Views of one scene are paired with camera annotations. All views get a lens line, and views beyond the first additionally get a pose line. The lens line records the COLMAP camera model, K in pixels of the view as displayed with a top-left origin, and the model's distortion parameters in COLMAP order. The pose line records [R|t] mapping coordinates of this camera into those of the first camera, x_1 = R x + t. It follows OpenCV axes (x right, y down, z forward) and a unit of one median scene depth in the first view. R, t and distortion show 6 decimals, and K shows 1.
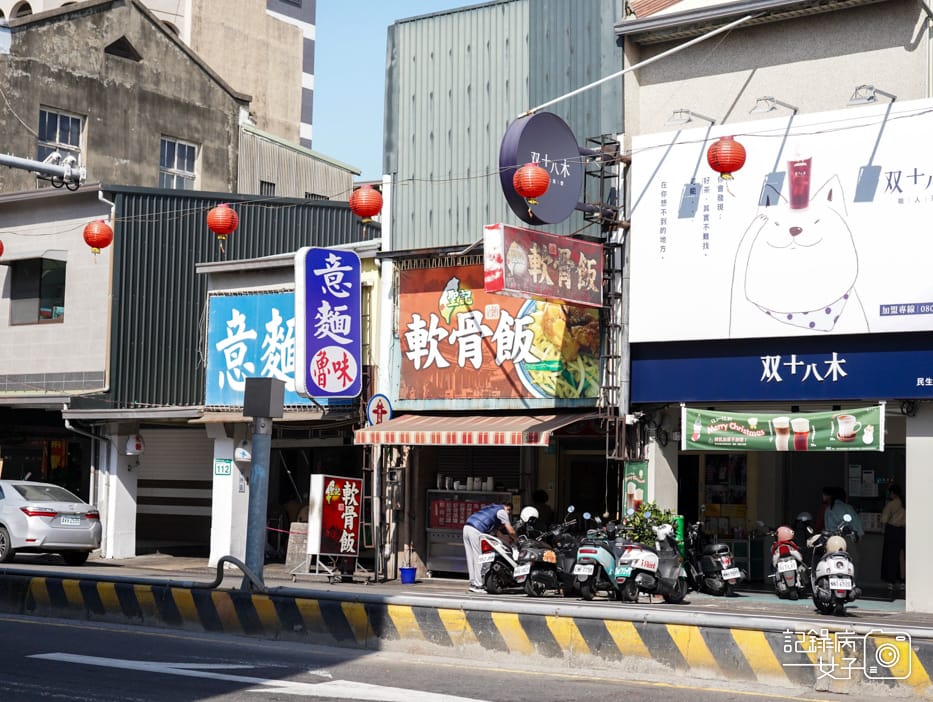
lens RADIAL K [[1743.0, 0, 466.5], [0, 1743.0, 351.0], [0, 0, 1]] dist [0.018843, 0.013045]
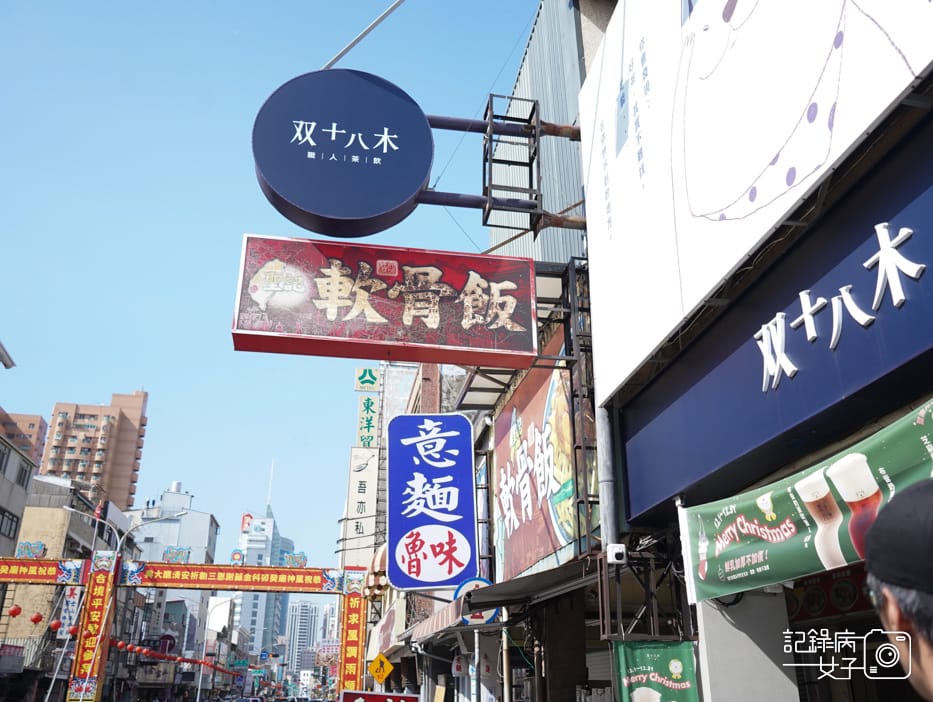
lens RADIAL K [[827.0, 0, 466.5], [0, 827.0, 351.0], [0, 0, 1]] dist [-0.007304, 0.000811]
pose [[0.742278, -0.278901, -0.609293, 0.228360], [0.065617, 0.935150, -0.348122, 0.066257], [0.666871, 0.218423, 0.712442, 0.806492]]
